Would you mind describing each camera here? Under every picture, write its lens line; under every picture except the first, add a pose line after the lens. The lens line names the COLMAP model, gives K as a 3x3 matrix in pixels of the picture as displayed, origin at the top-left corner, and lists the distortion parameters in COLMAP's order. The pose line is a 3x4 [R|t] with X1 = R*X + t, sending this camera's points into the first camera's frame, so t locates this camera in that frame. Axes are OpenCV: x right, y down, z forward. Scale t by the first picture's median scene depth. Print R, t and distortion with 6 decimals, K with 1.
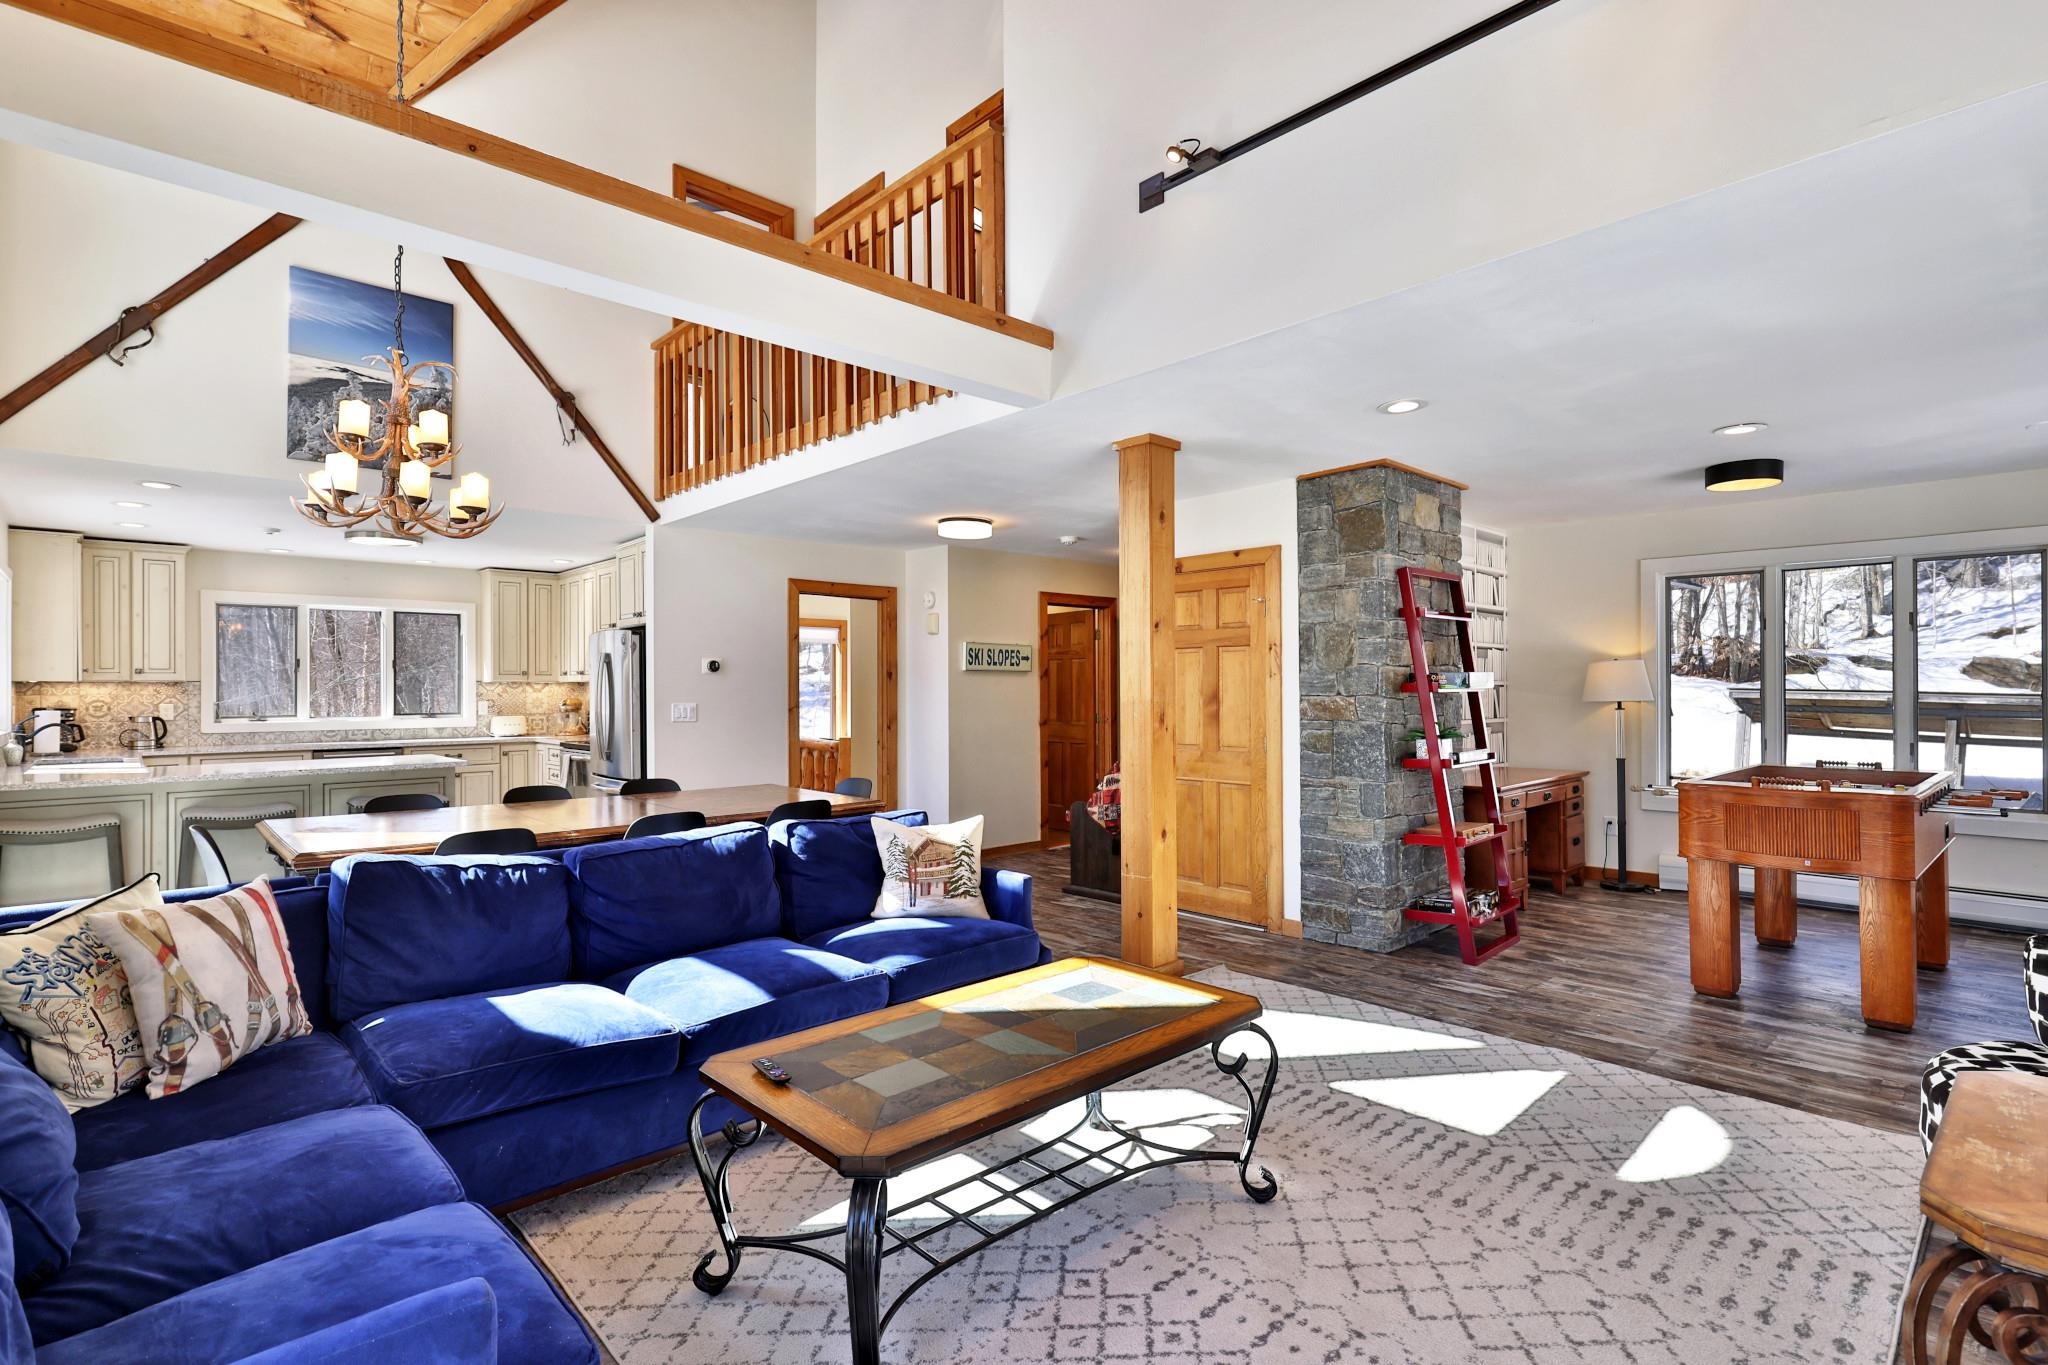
lens RADIAL K [[979.4, 0, 1023.8], [0, 979.4, 686.4], [0, 0, 1]] dist [0.003130, -0.000655]
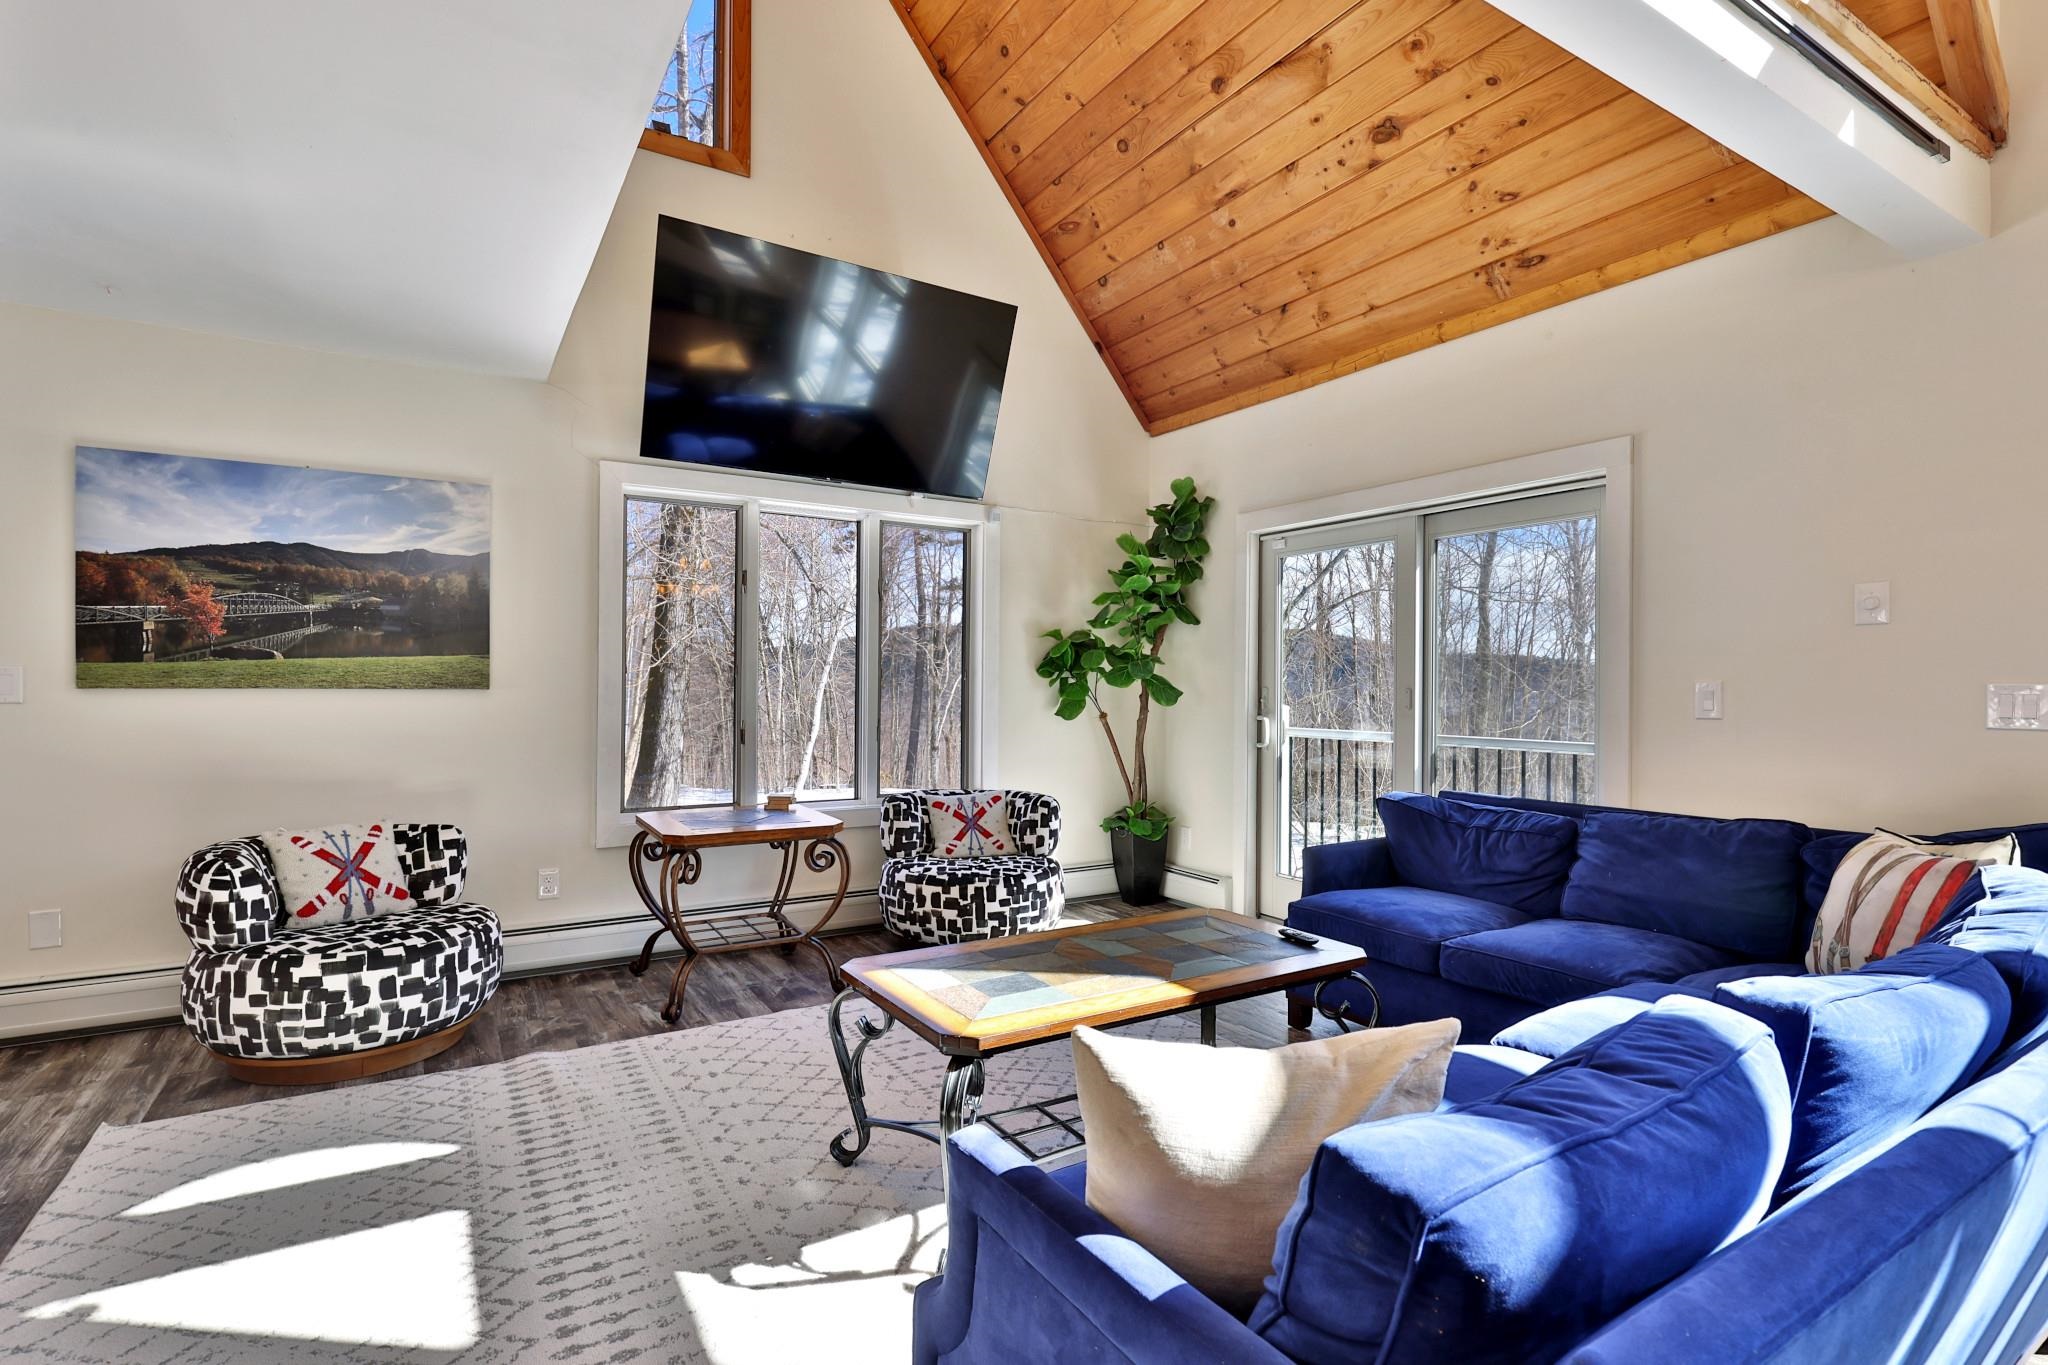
lens RADIAL K [[979.4, 0, 1024.0], [0, 979.4, 683.2], [0, 0, 1]] dist [0.003130, -0.000655]
pose [[-0.979115, -0.002112, 0.203297, -0.111802], [-0.003236, 0.999981, -0.005196, 0.041872], [-0.203282, -0.005745, -0.979103, 1.664681]]
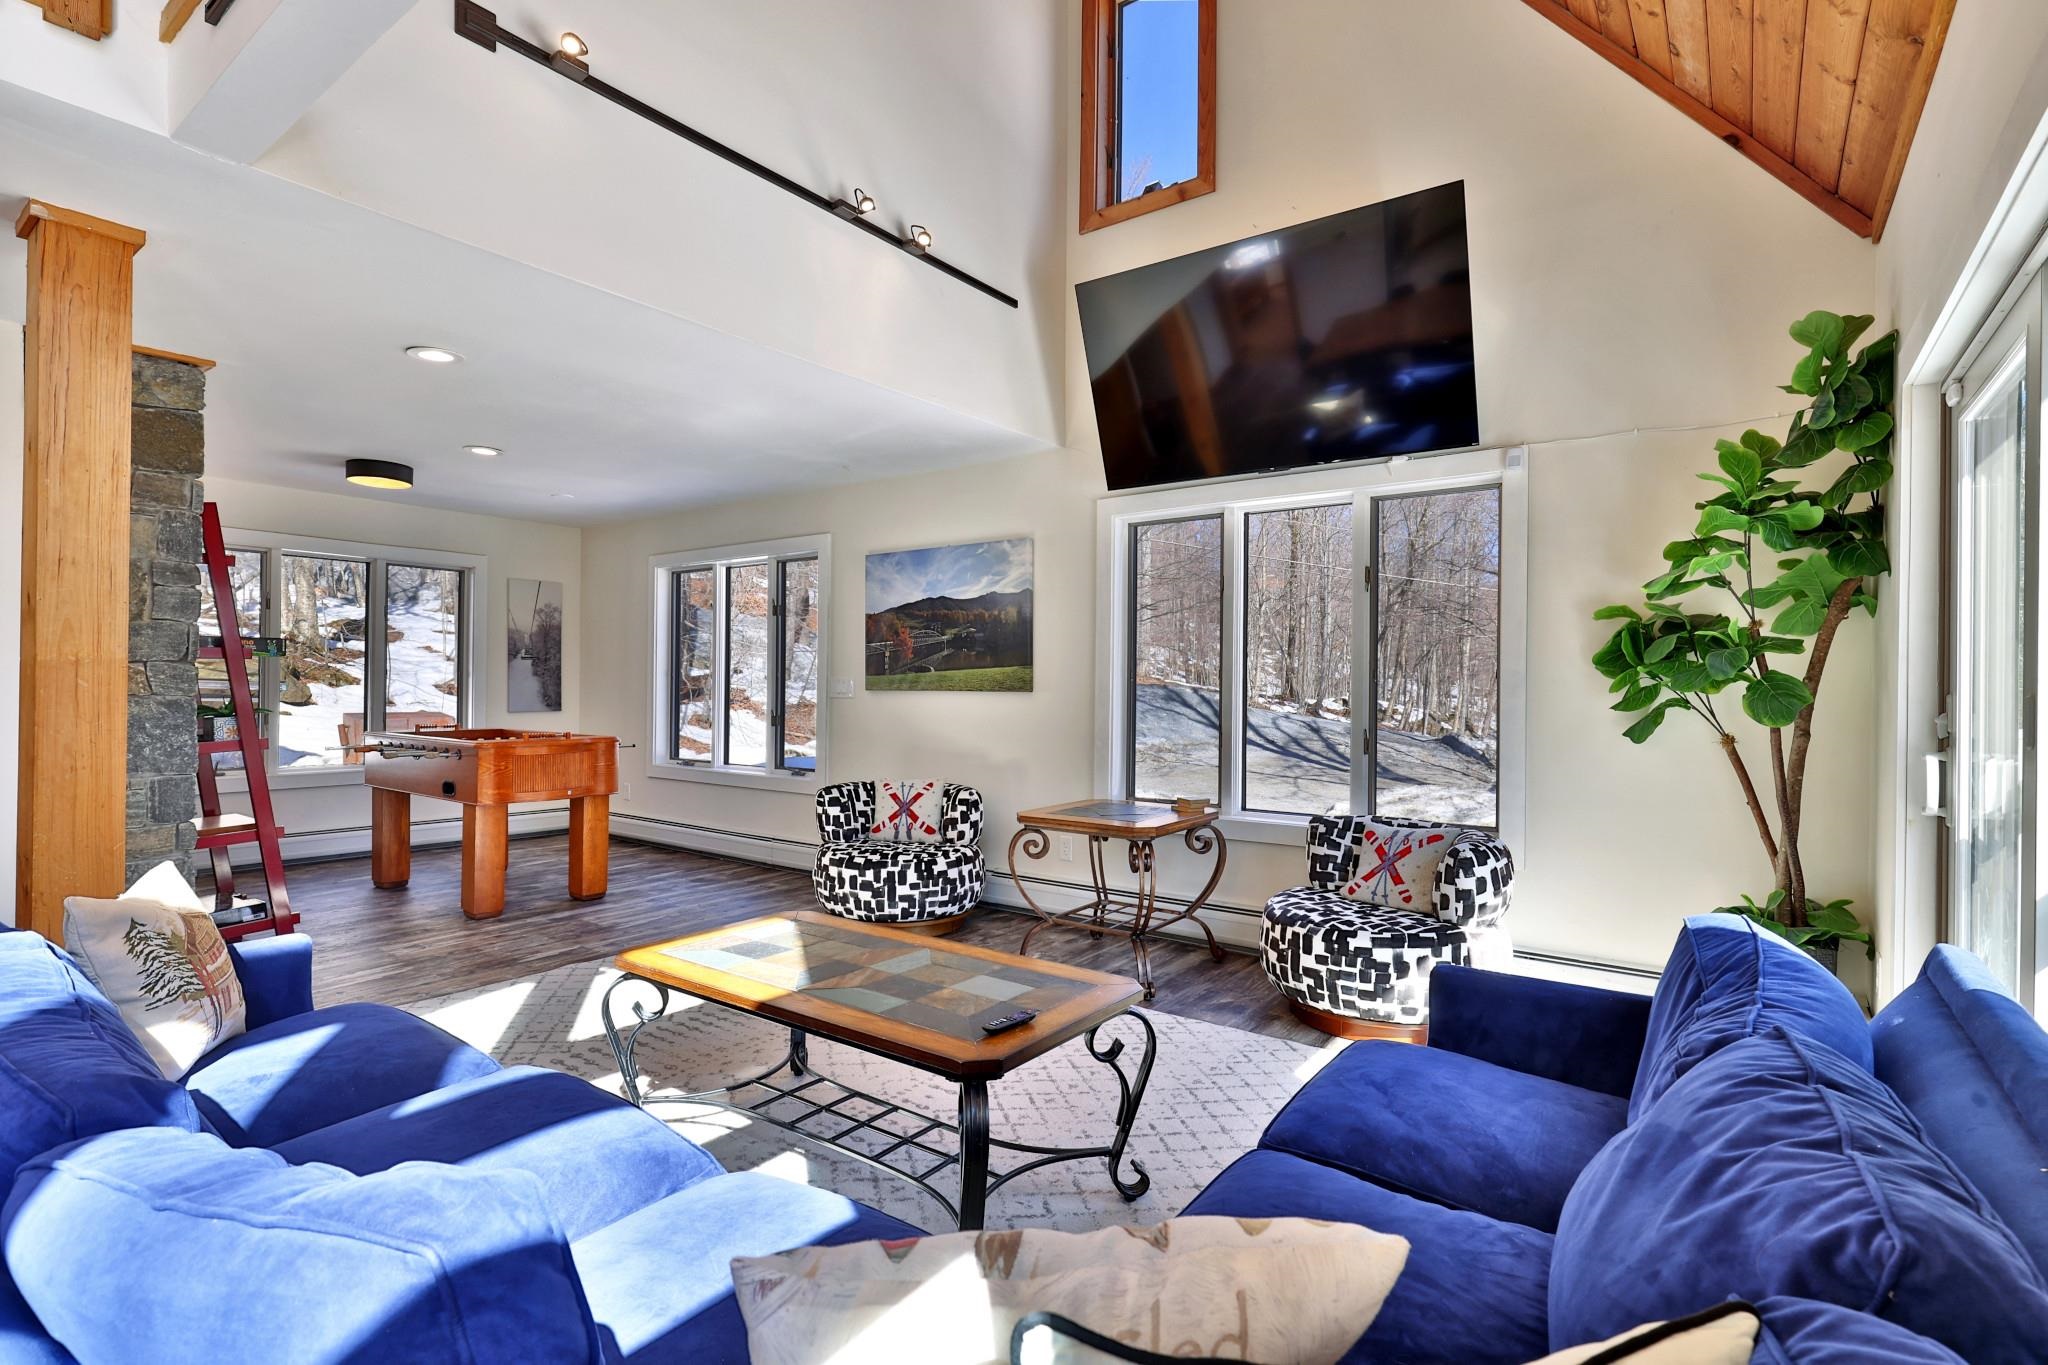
lens RADIAL K [[979.4, 0, 1022.1], [0, 979.4, 681.1], [0, 0, 1]] dist [0.003130, -0.000655]
pose [[-0.176122, 0.008536, 0.984331, -0.862377], [-0.009123, 0.999905, -0.010303, 0.044146], [-0.984326, -0.010795, -0.176027, 0.818710]]
